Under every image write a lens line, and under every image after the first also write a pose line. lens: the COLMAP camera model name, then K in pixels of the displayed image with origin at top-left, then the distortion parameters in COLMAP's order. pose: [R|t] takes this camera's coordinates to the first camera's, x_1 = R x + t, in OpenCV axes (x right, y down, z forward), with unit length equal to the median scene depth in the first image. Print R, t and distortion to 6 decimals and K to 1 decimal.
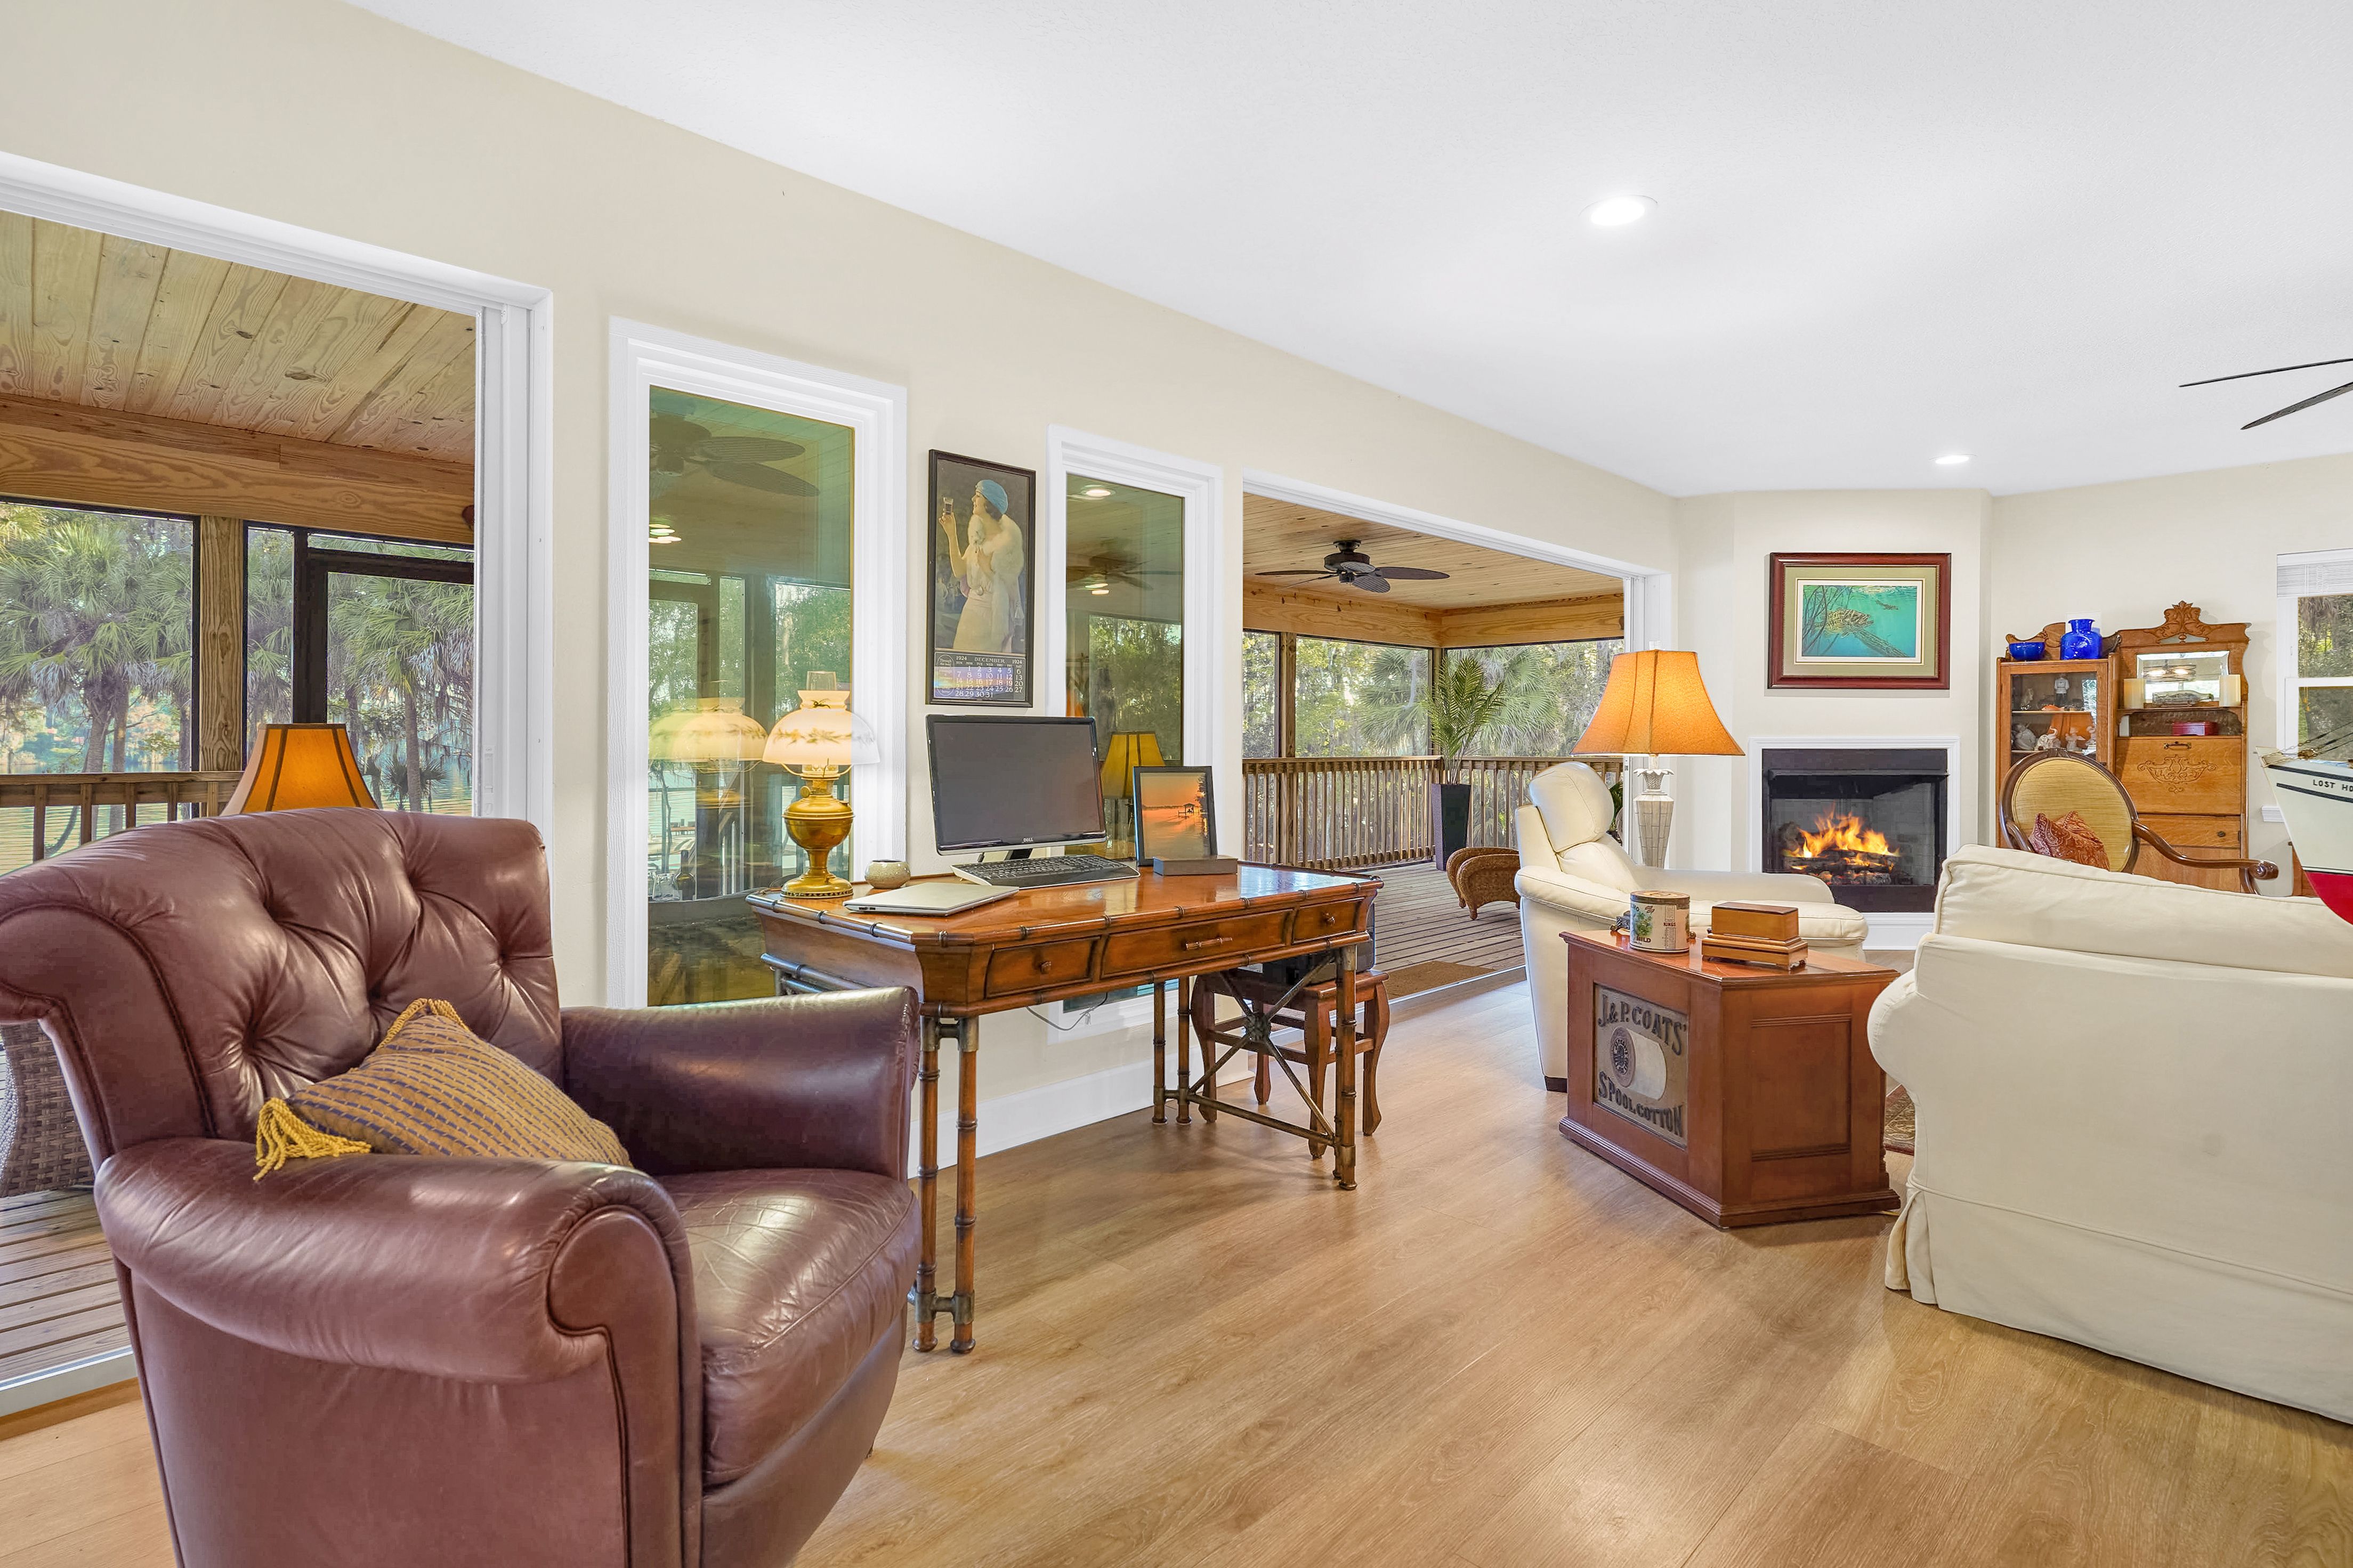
lens RADIAL K [[1174.5, 0, 1141.3], [0, 1174.5, 746.9], [0, 0, 1]] dist [-0.016812, 0.010296]
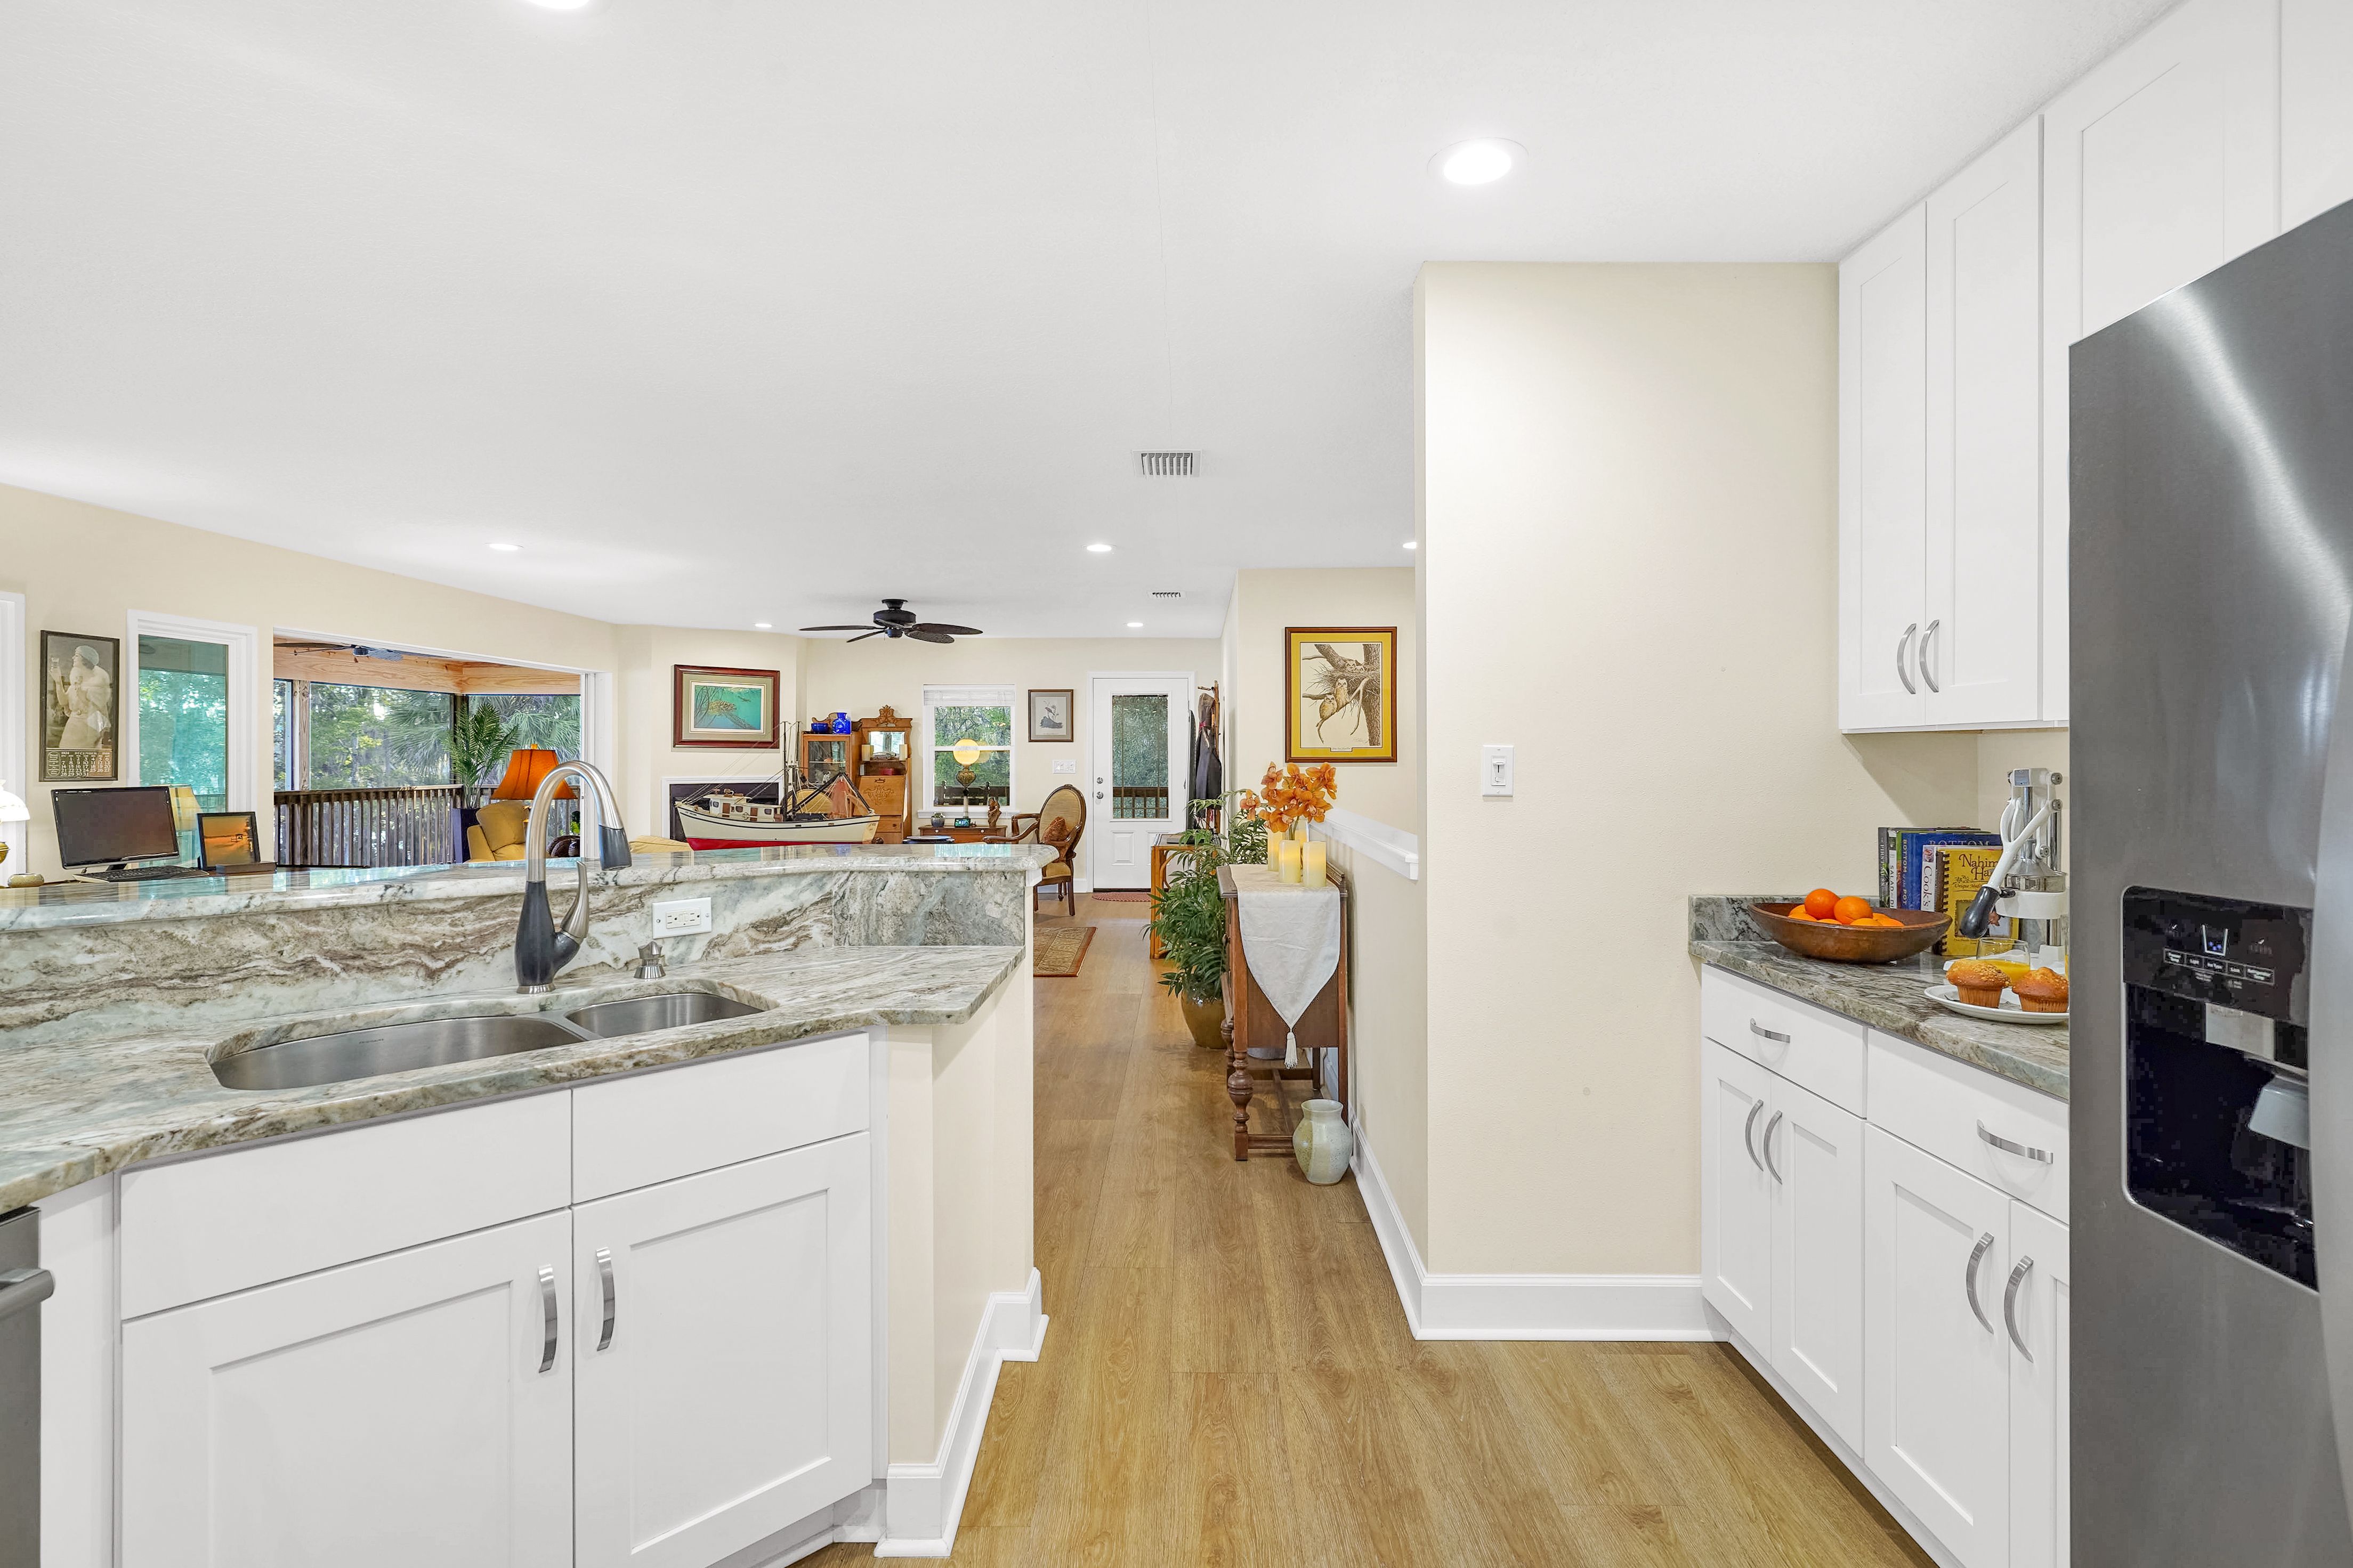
lens RADIAL K [[1122.2, 0, 1169.9], [0, 1122.2, 770.5], [0, 0, 1]] dist [0.001238, 0.001230]
pose [[0.706047, -0.006933, 0.708131, -0.088927], [0.001175, 0.999962, 0.008618, -0.031507], [-0.708164, -0.005253, 0.706029, -0.625097]]
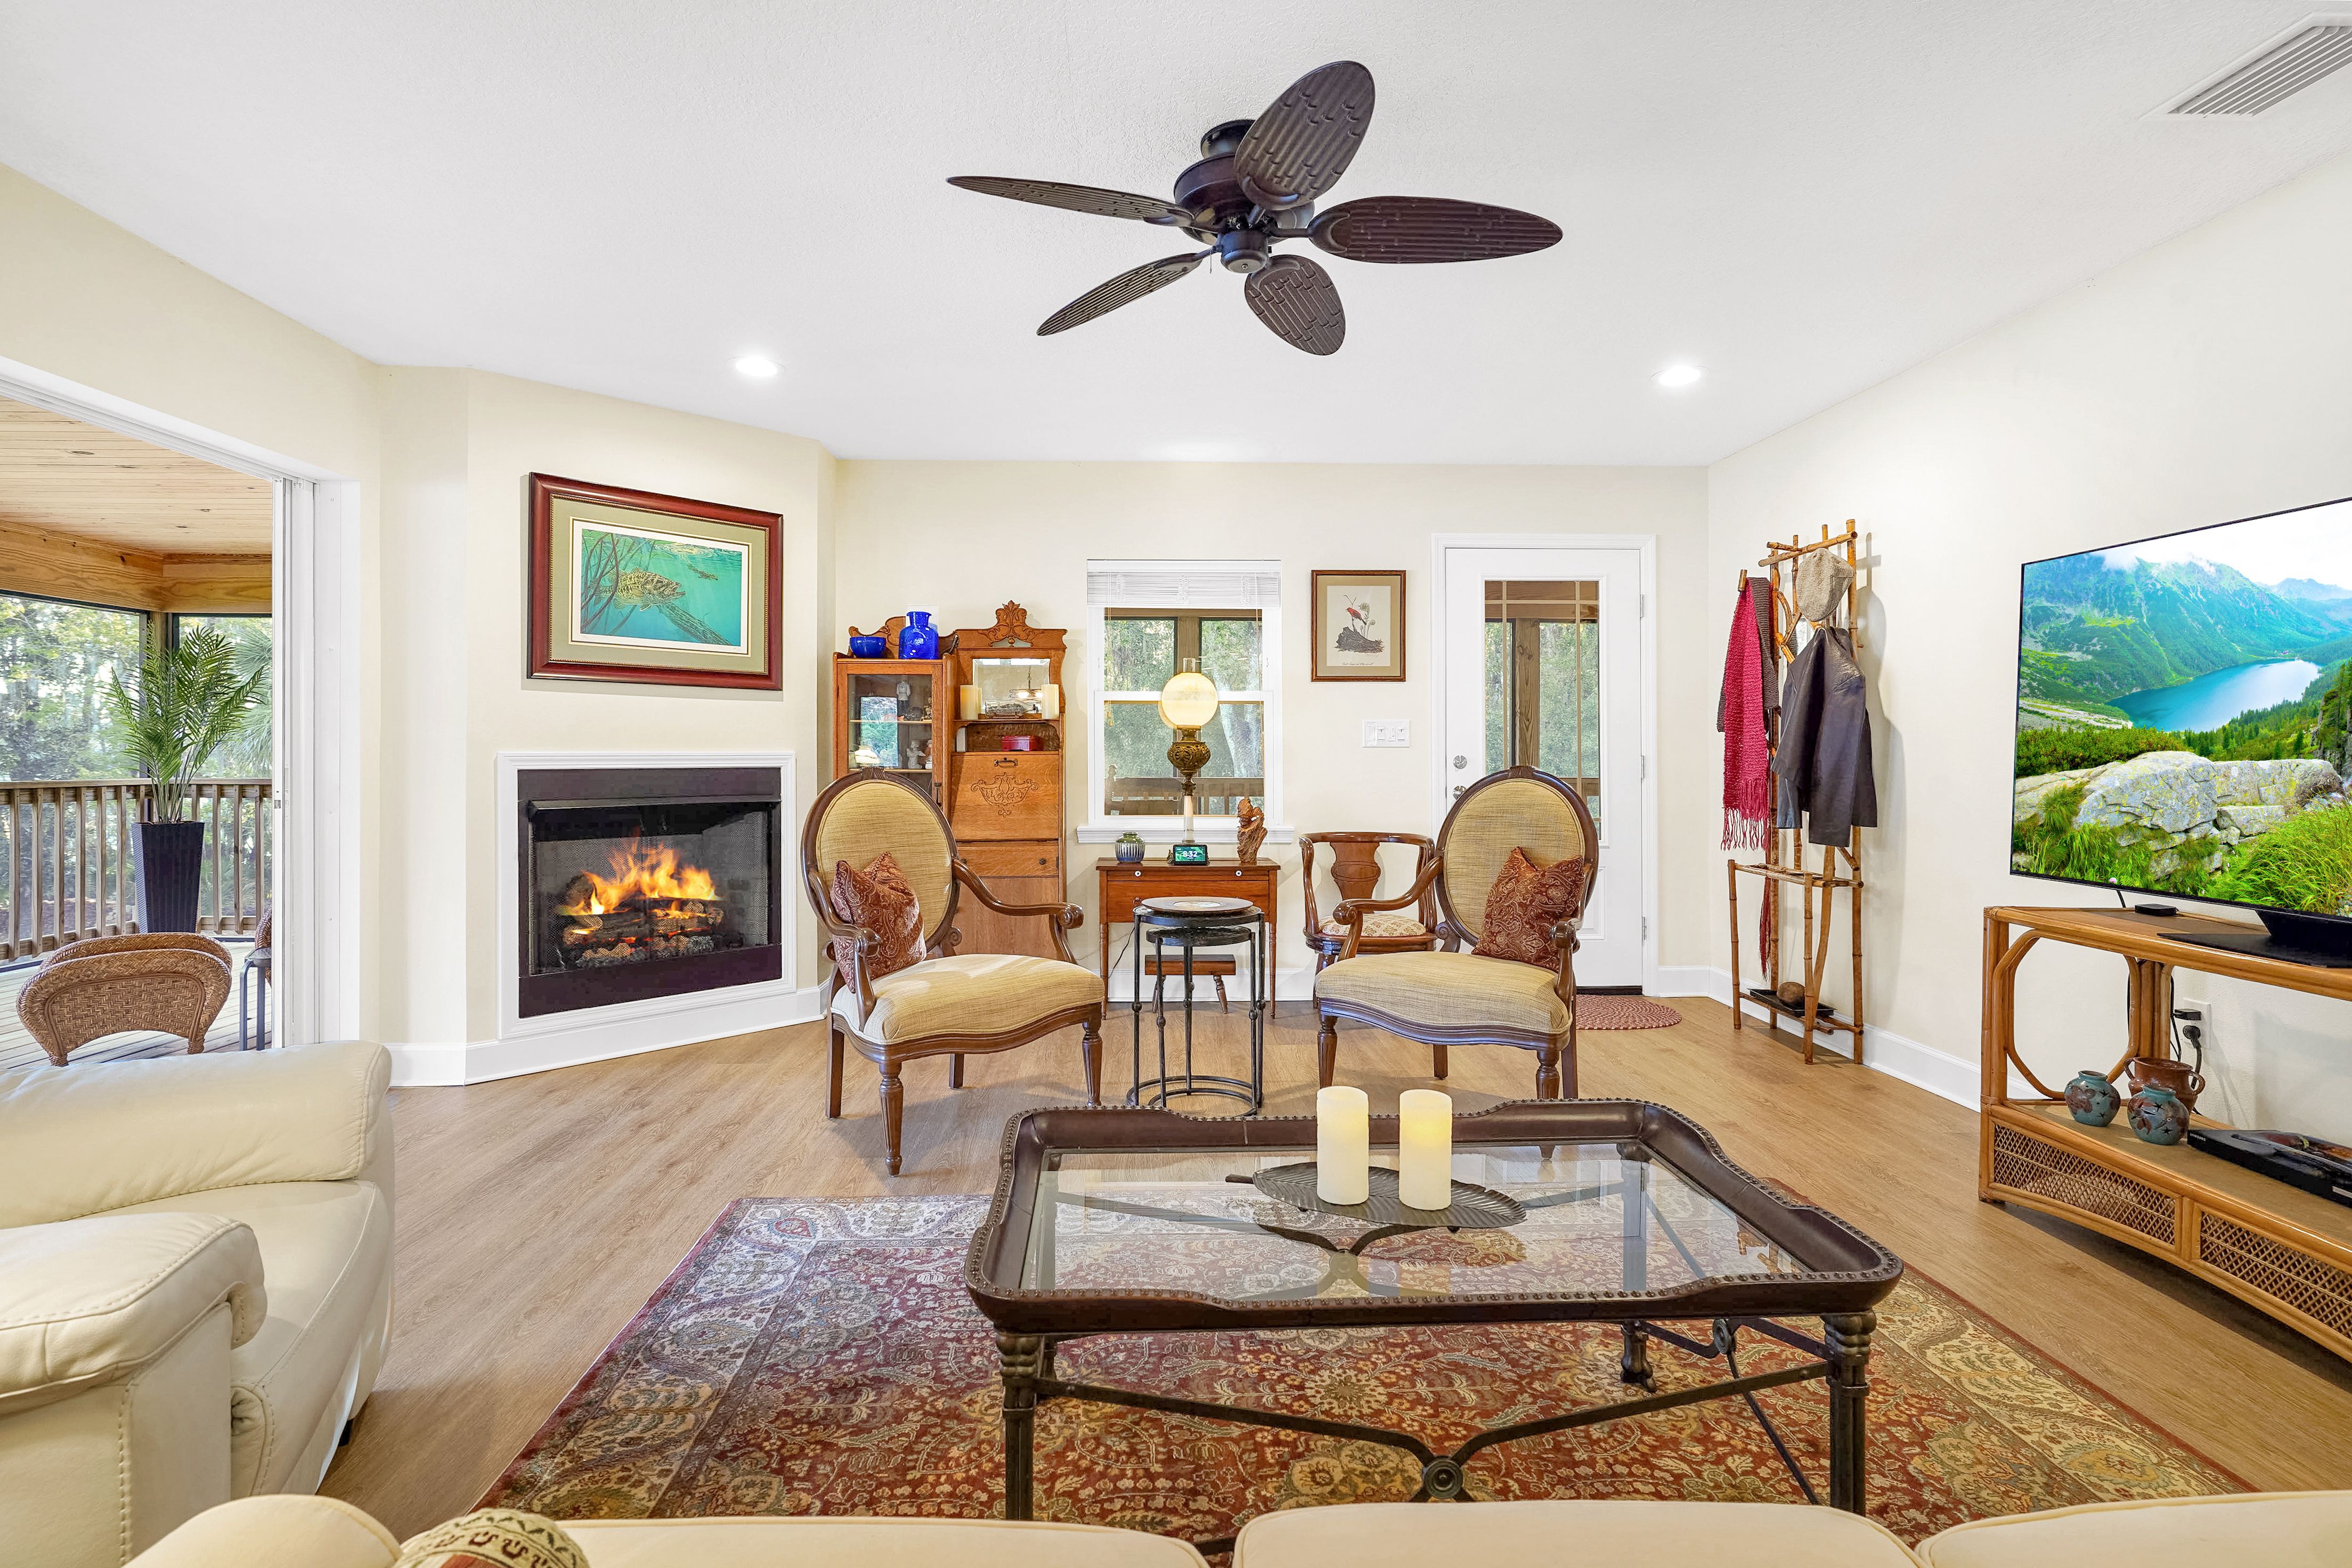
lens RADIAL K [[1134.2, 0, 1189.7], [0, 1134.2, 749.5], [0, 0, 1]] dist [-0.028760, -0.000559]
pose [[0.659816, 0.004113, 0.751416, 0.320905], [0.004647, 0.999944, -0.009555, -0.001858], [-0.751413, 0.009796, 0.659760, 0.315994]]
